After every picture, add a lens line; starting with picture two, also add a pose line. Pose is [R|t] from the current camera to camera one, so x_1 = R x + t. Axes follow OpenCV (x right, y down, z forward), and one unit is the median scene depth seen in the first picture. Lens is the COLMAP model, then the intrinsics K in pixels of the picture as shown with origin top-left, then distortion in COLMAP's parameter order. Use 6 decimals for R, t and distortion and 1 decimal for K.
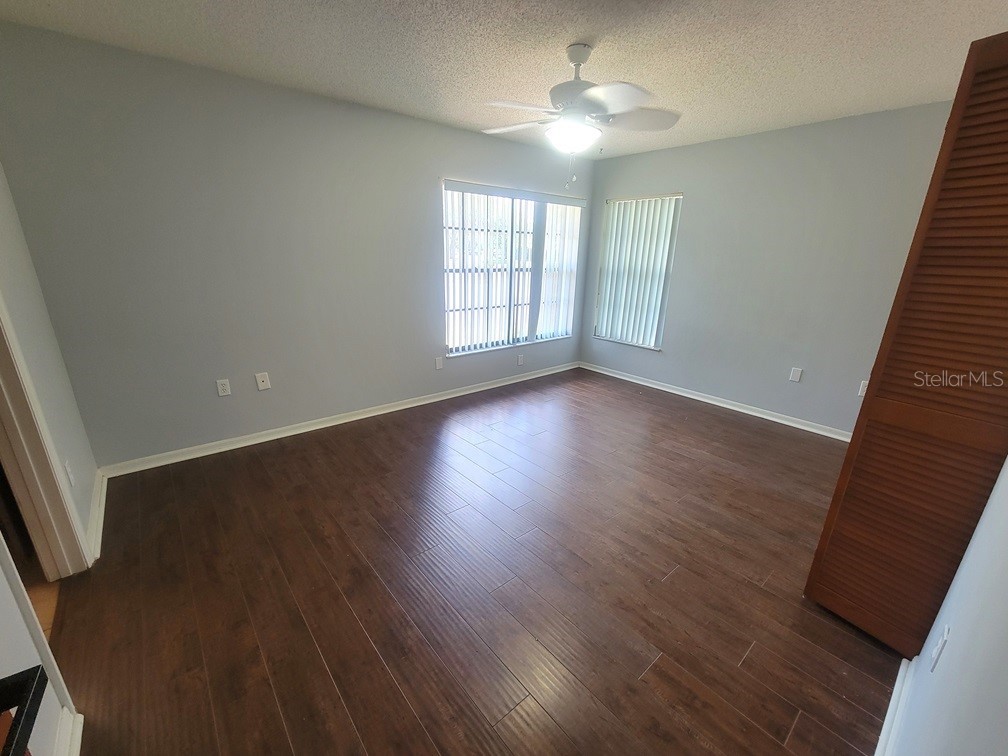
lens RADIAL K [[411.1, 0, 496.0], [0, 411.1, 374.8], [0, 0, 1]] dist [-0.000515, -0.000023]
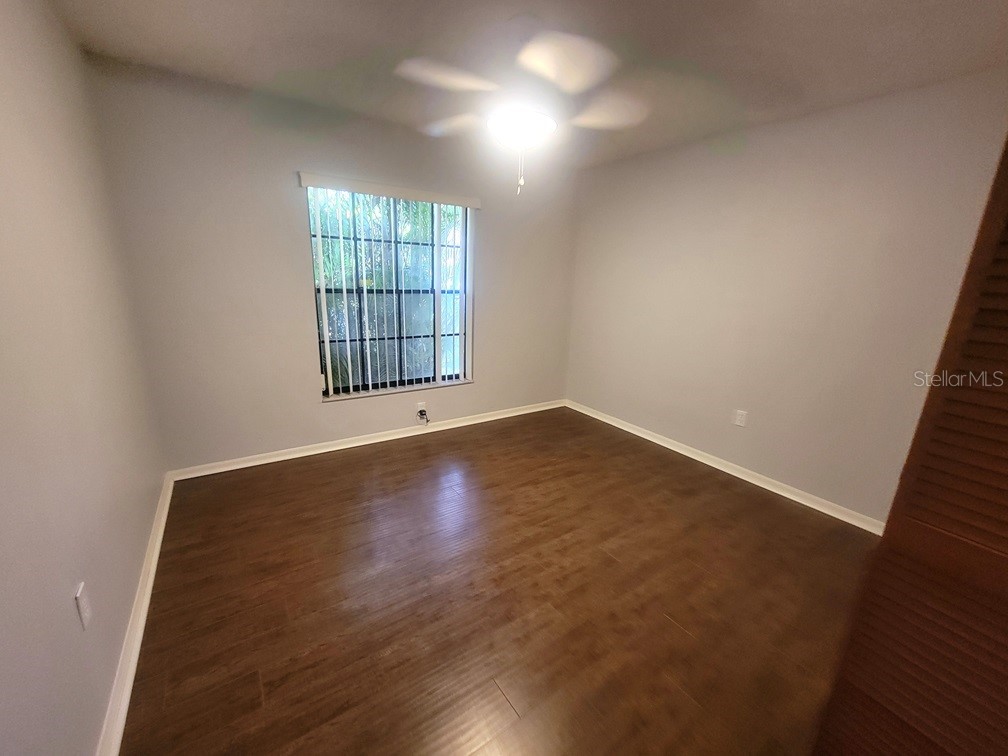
lens RADIAL K [[411.1, 0, 510.2], [0, 411.1, 385.1], [0, 0, 1]] dist [-0.000515, -0.000023]
pose [[0.995684, 0.033830, -0.086420, 0.201844], [-0.036237, 0.998993, -0.026446, -0.042588], [0.085438, 0.029464, 0.995908, 0.164625]]
